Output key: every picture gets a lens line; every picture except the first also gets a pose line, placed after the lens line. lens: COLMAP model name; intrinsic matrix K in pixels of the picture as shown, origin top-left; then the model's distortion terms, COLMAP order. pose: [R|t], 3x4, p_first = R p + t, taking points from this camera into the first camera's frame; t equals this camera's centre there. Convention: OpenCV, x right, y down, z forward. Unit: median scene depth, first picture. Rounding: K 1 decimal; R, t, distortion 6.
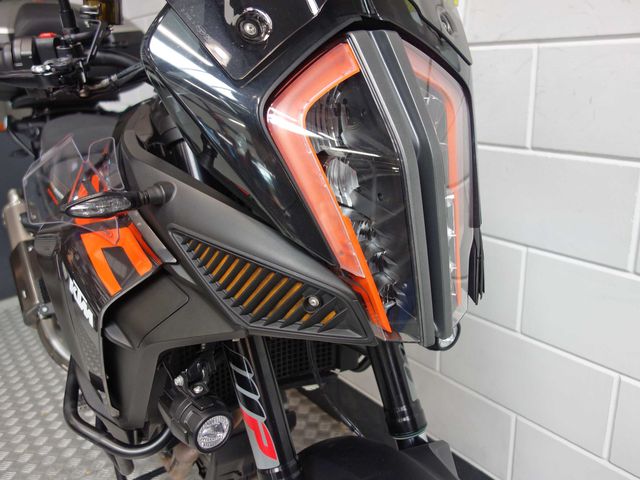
lens RADIAL K [[571.1, 0, 320.0], [0, 571.1, 240.0], [0, 0, 1]] dist [-0.001867, -0.004412]
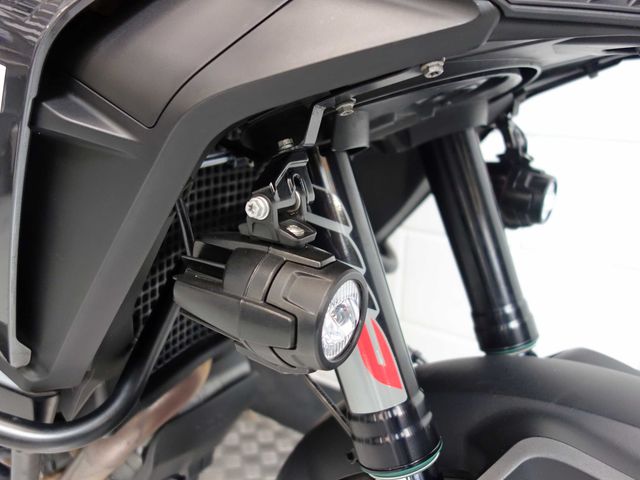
lens RADIAL K [[571.1, 0, 320.0], [0, 571.1, 240.0], [0, 0, 1]] dist [-0.001867, -0.004412]
pose [[0.942840, -0.036495, 0.331241, -0.269253], [0.044651, 0.998857, -0.017044, 0.218629], [-0.330241, 0.030860, 0.943392, 0.457325]]
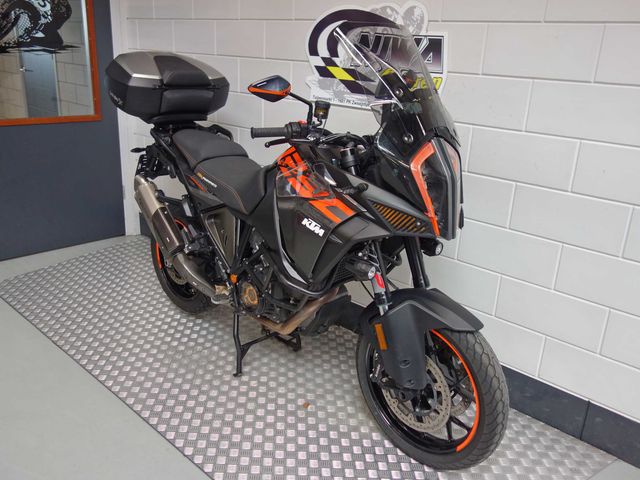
lens RADIAL K [[571.1, 0, 320.0], [0, 571.1, 240.0], [0, 0, 1]] dist [-0.001867, -0.004412]
pose [[0.980948, 0.025582, 0.192581, -0.763258], [-0.029164, 0.999450, 0.015786, 0.108383], [-0.192071, -0.021102, 0.981154, -1.324747]]
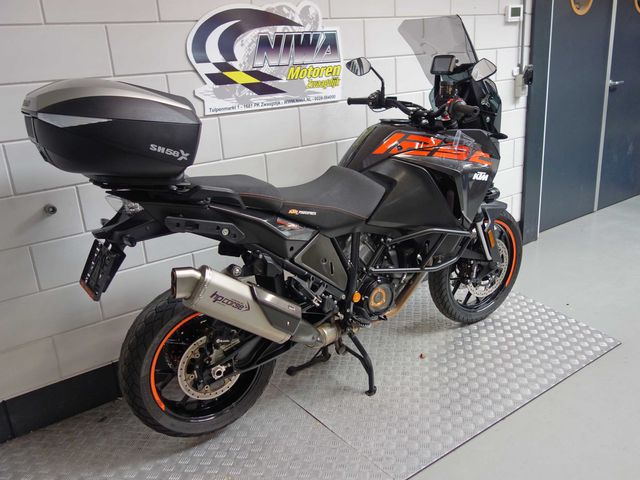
lens RADIAL K [[571.1, 0, 320.0], [0, 571.1, 240.0], [0, 0, 1]] dist [-0.001867, -0.004412]
pose [[0.001413, -0.272331, 0.962203, -3.155970], [0.359108, 0.898159, 0.253678, -0.625762], [-0.933295, 0.345176, 0.099065, 1.432851]]
